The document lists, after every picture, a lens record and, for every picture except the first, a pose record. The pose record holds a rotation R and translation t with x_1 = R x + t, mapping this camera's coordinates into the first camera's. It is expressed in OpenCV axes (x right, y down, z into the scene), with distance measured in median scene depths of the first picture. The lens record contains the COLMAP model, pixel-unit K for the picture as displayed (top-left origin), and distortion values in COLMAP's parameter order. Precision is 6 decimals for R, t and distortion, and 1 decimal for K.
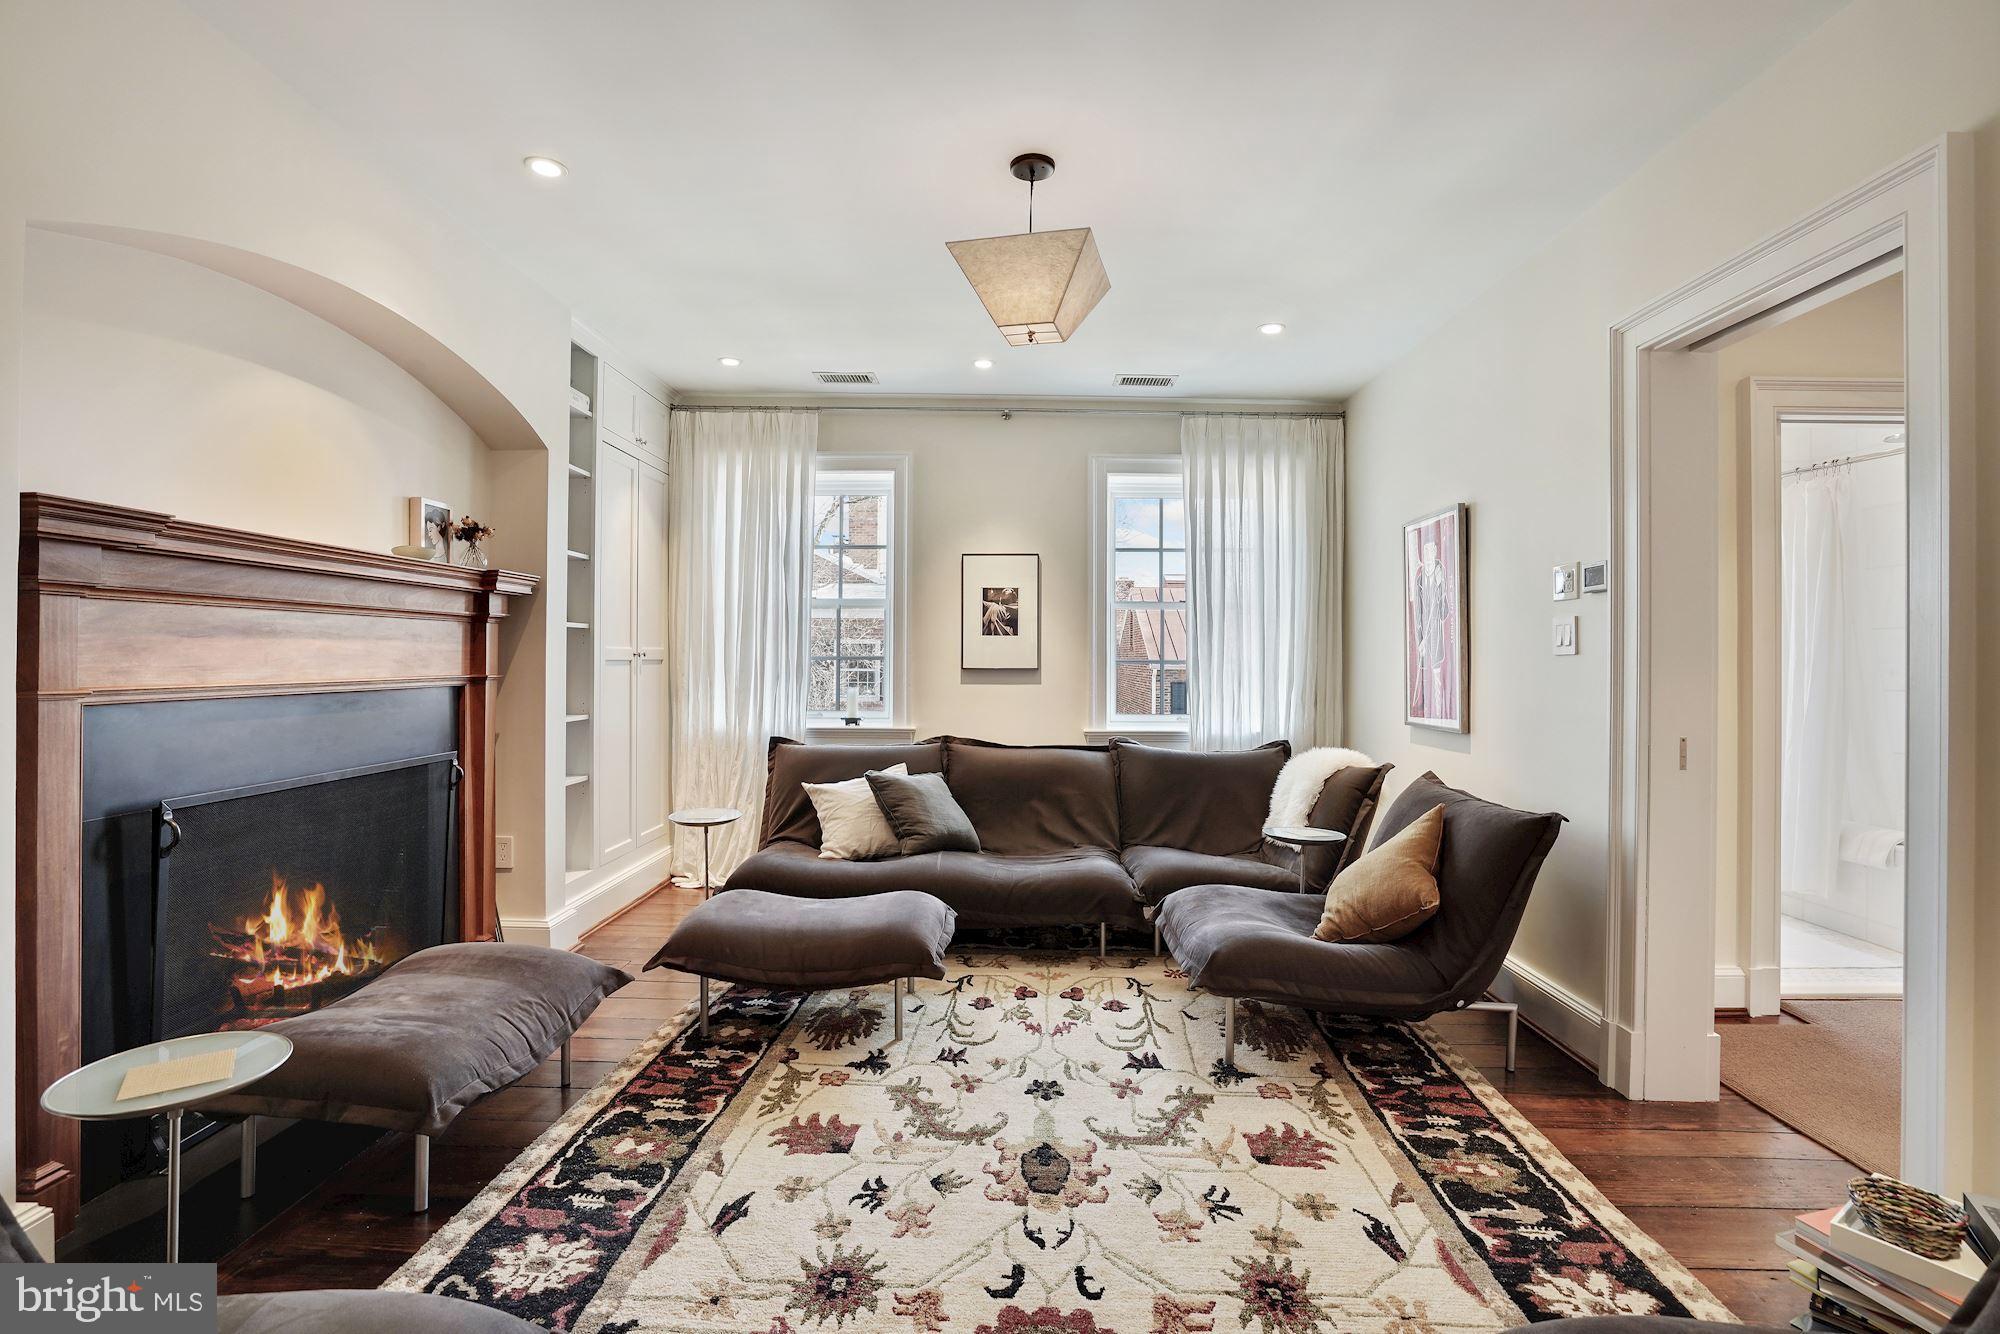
lens RADIAL K [[919.8, 0, 1007.1], [0, 919.8, 664.6], [0, 0, 1]] dist [-0.071519, 0.023544]
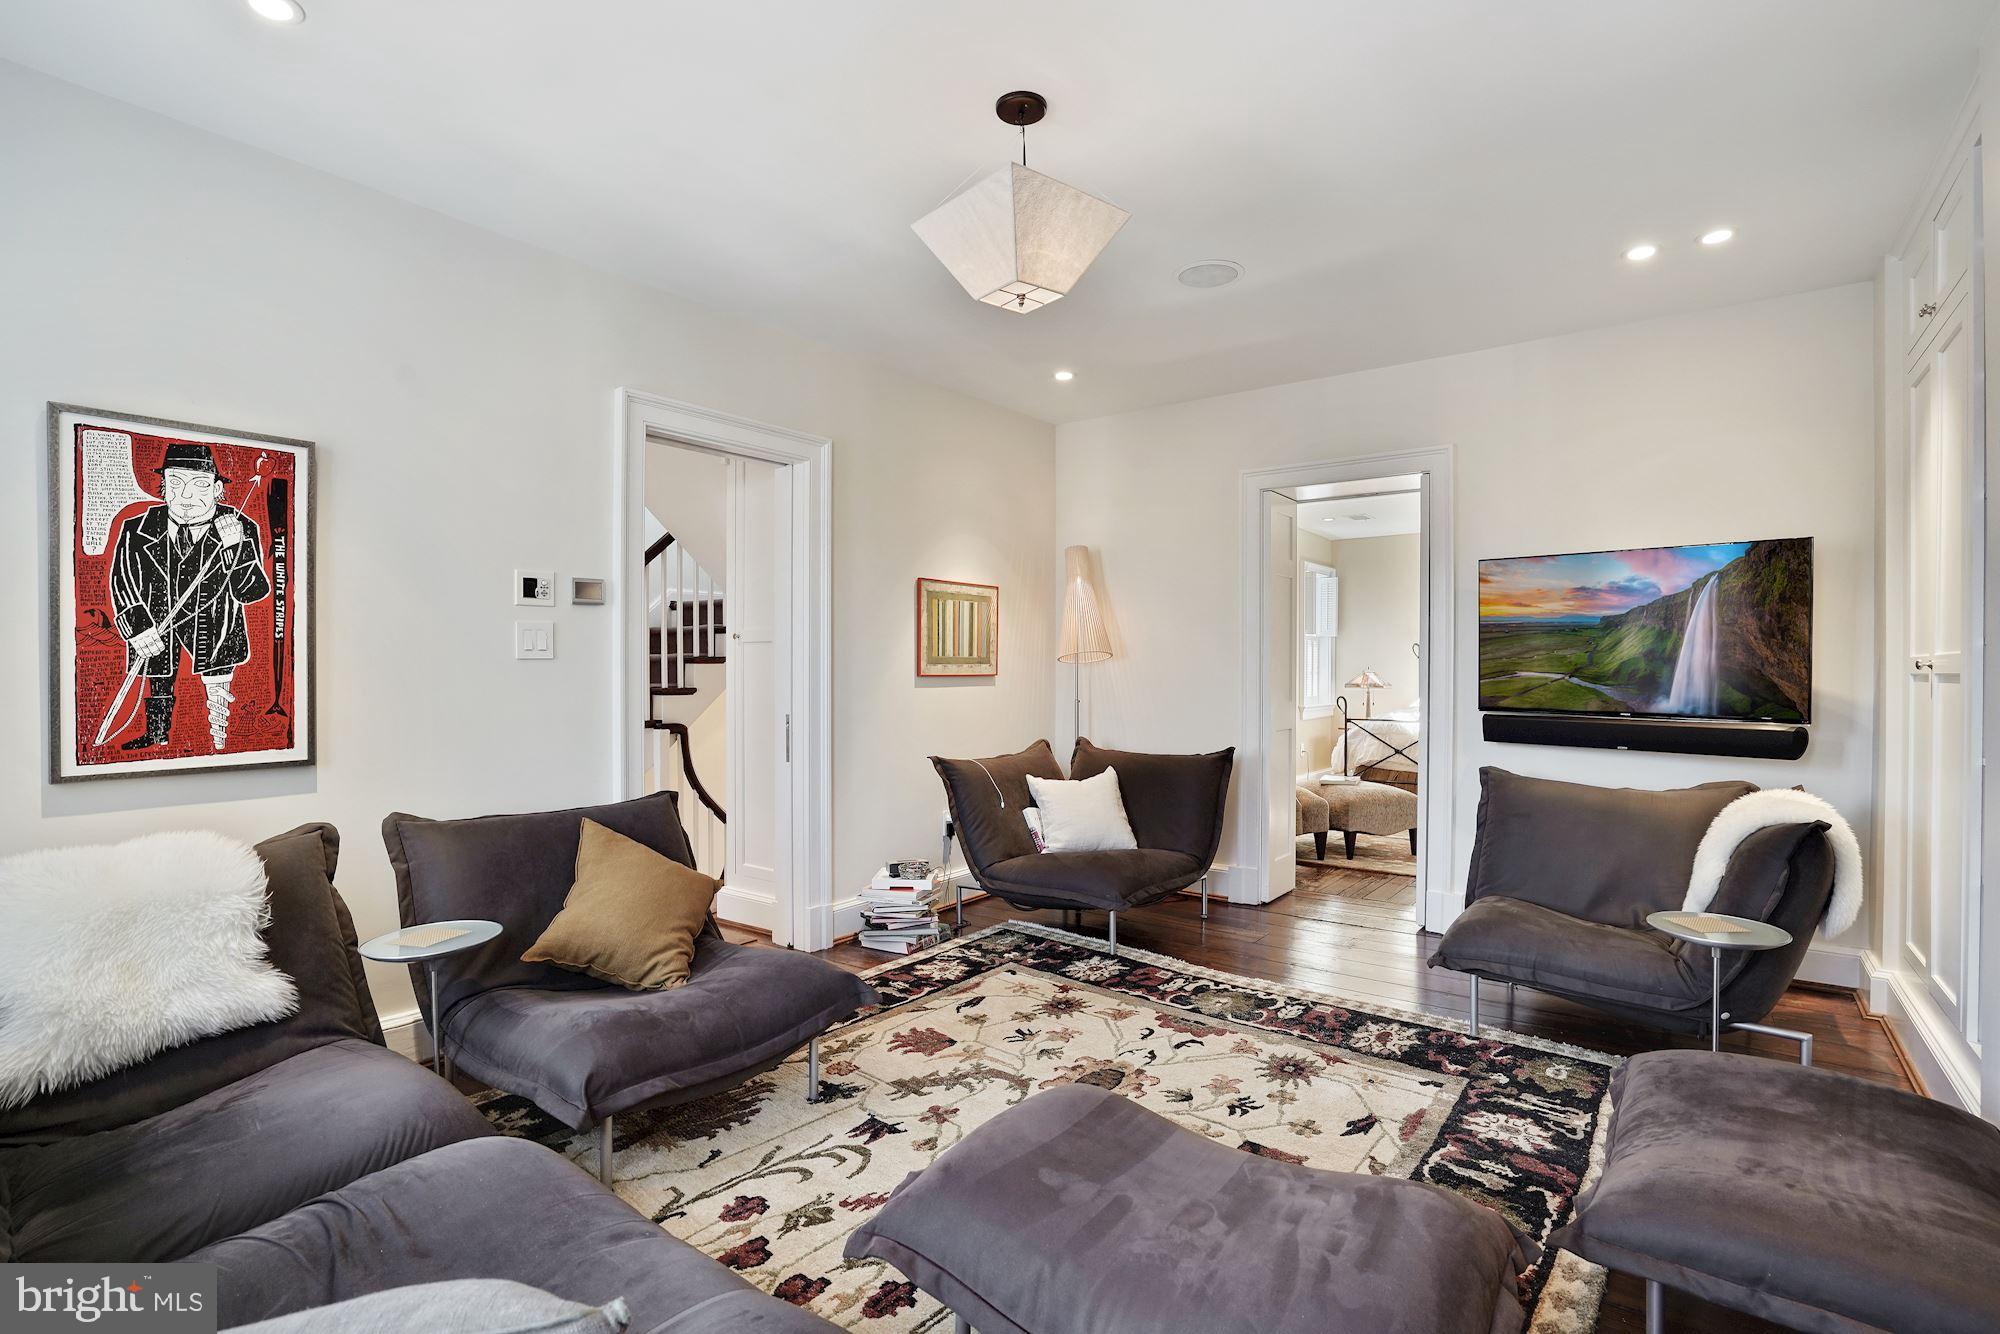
lens RADIAL K [[919.8, 0, 1007.1], [0, 919.8, 664.6], [0, 0, 1]] dist [-0.071519, 0.023544]
pose [[-0.799385, -0.005166, 0.600797, -0.643871], [-0.003644, 0.999986, 0.003751, -0.011717], [-0.600808, 0.000809, -0.799393, 2.230820]]
